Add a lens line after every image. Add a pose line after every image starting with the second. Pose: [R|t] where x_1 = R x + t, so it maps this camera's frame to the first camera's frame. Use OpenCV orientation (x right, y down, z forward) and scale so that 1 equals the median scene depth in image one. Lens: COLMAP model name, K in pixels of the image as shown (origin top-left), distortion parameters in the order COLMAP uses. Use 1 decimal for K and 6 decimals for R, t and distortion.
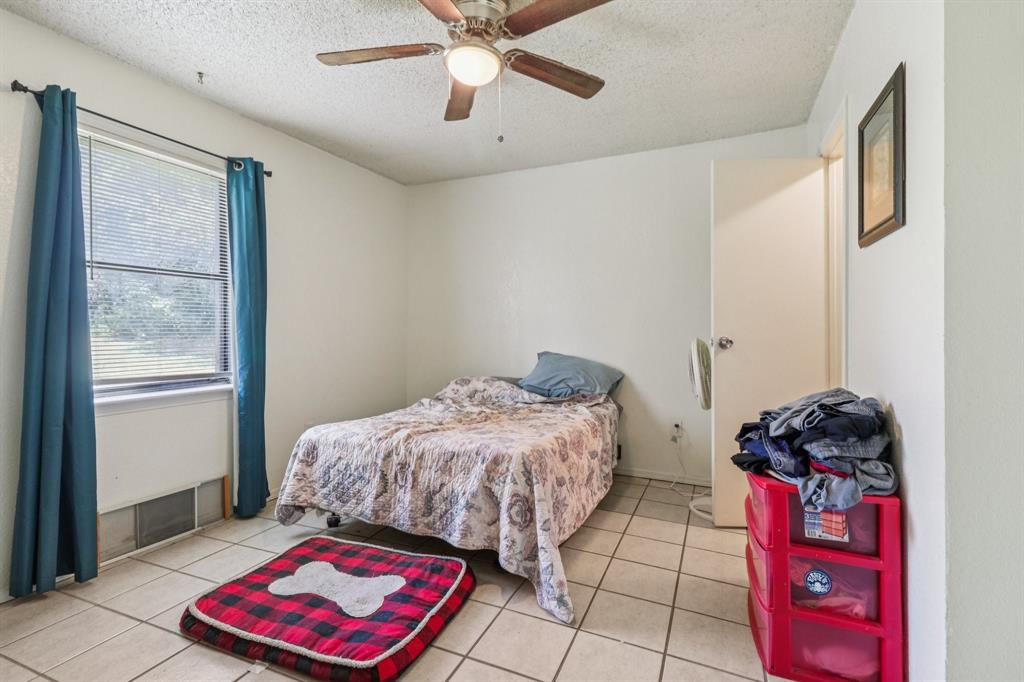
lens RADIAL K [[486.5, 0, 517.7], [0, 486.5, 332.1], [0, 0, 1]] dist [0.014563, -0.000490]
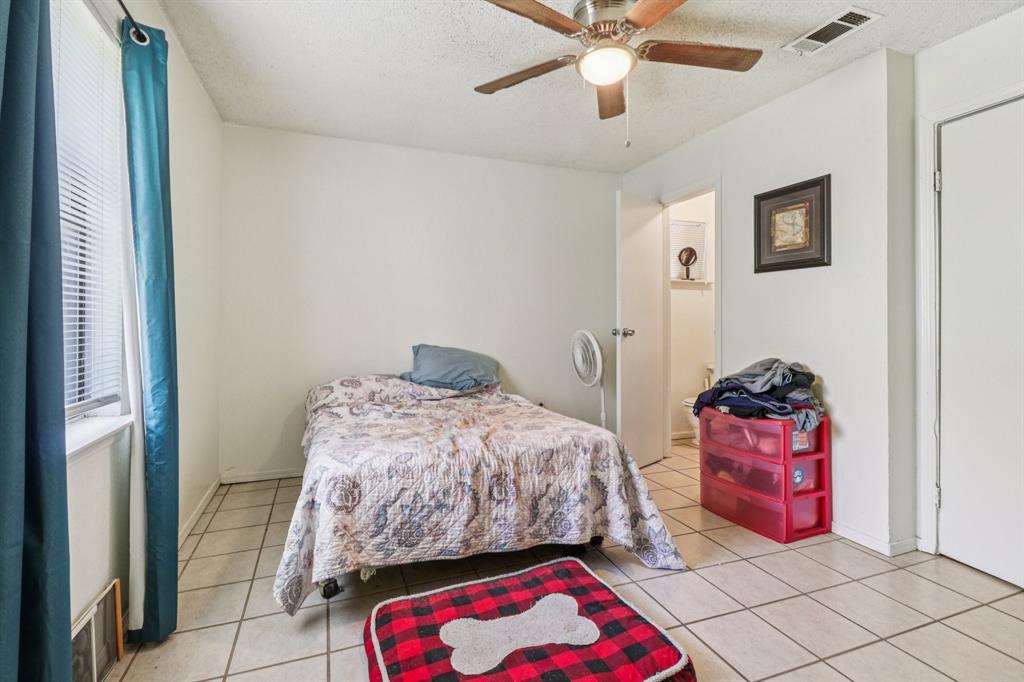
lens RADIAL K [[486.5, 0, 519.1], [0, 486.5, 336.0], [0, 0, 1]] dist [0.014563, -0.000490]
pose [[0.706864, -0.014518, 0.707201, -0.811496], [-0.001692, 0.999752, 0.022215, 0.007256], [-0.707348, -0.016900, 0.706664, 0.373798]]
